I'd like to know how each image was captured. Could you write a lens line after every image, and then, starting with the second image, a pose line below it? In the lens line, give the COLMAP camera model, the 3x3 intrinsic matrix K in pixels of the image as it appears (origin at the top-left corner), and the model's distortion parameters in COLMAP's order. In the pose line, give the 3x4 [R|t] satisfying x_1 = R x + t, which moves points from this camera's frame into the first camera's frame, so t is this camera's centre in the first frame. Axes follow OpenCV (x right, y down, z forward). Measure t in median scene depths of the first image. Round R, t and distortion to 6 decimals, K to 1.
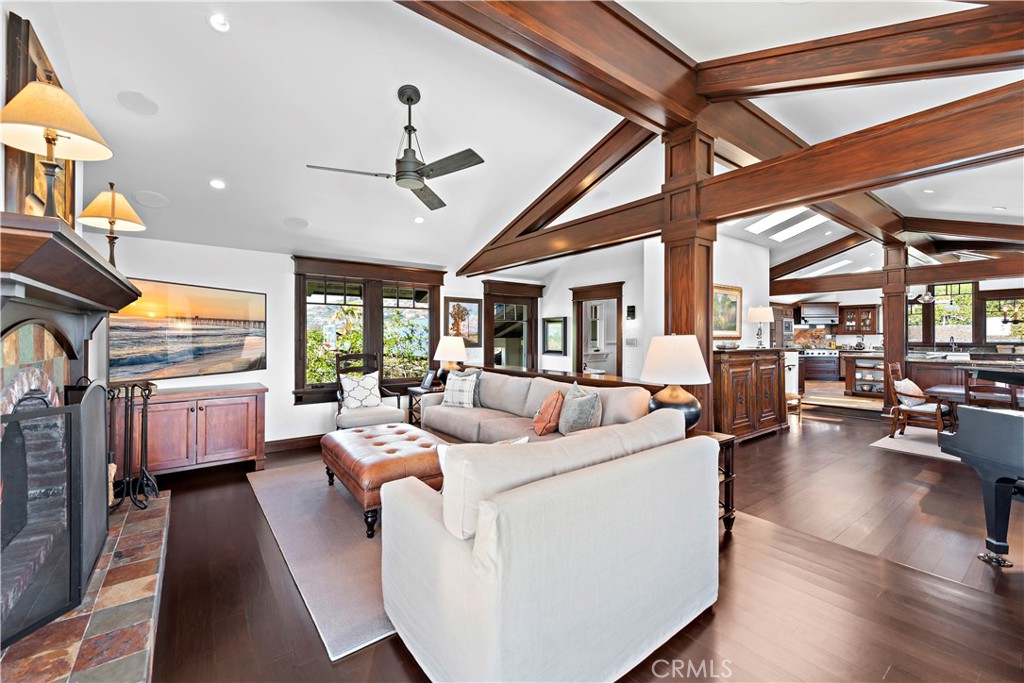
lens RADIAL K [[423.6, 0, 508.3], [0, 423.6, 331.5], [0, 0, 1]] dist [0.003226, -0.000074]
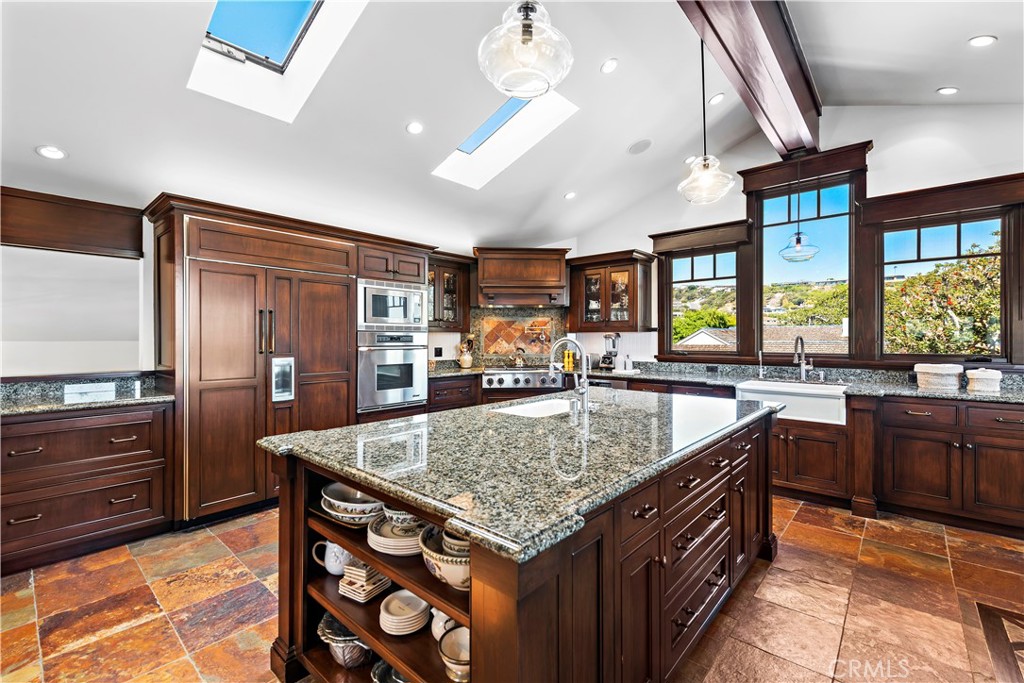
lens RADIAL K [[438.9, 0, 515.2], [0, 438.9, 336.7], [0, 0, 1]] dist [-0.003798, -0.000434]
pose [[0.980750, 0.005258, 0.195196, 0.745510], [-0.005088, 0.999986, -0.001370, 0.014196], [-0.195201, 0.000350, 0.980763, 0.694381]]
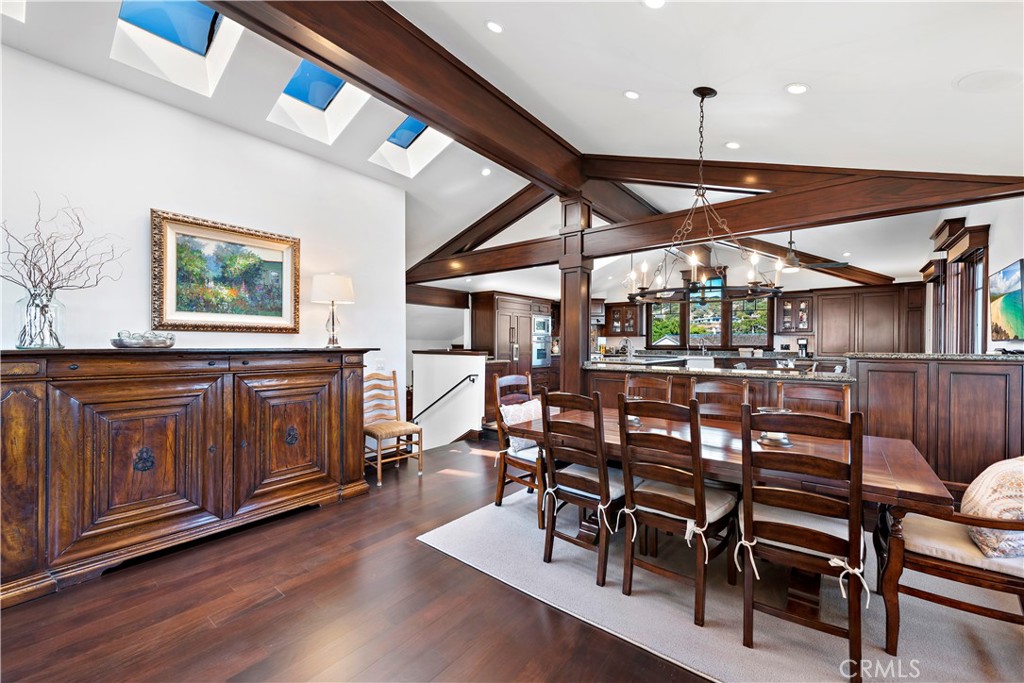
lens RADIAL K [[407.7, 0, 514.4], [0, 407.7, 342.7], [0, 0, 1]] dist [0.000118, -0.000037]
pose [[0.969808, 0.005717, 0.243802, 0.455281], [-0.007759, 0.999942, 0.007415, 0.017235], [-0.243745, -0.009083, 0.969797, 0.271864]]
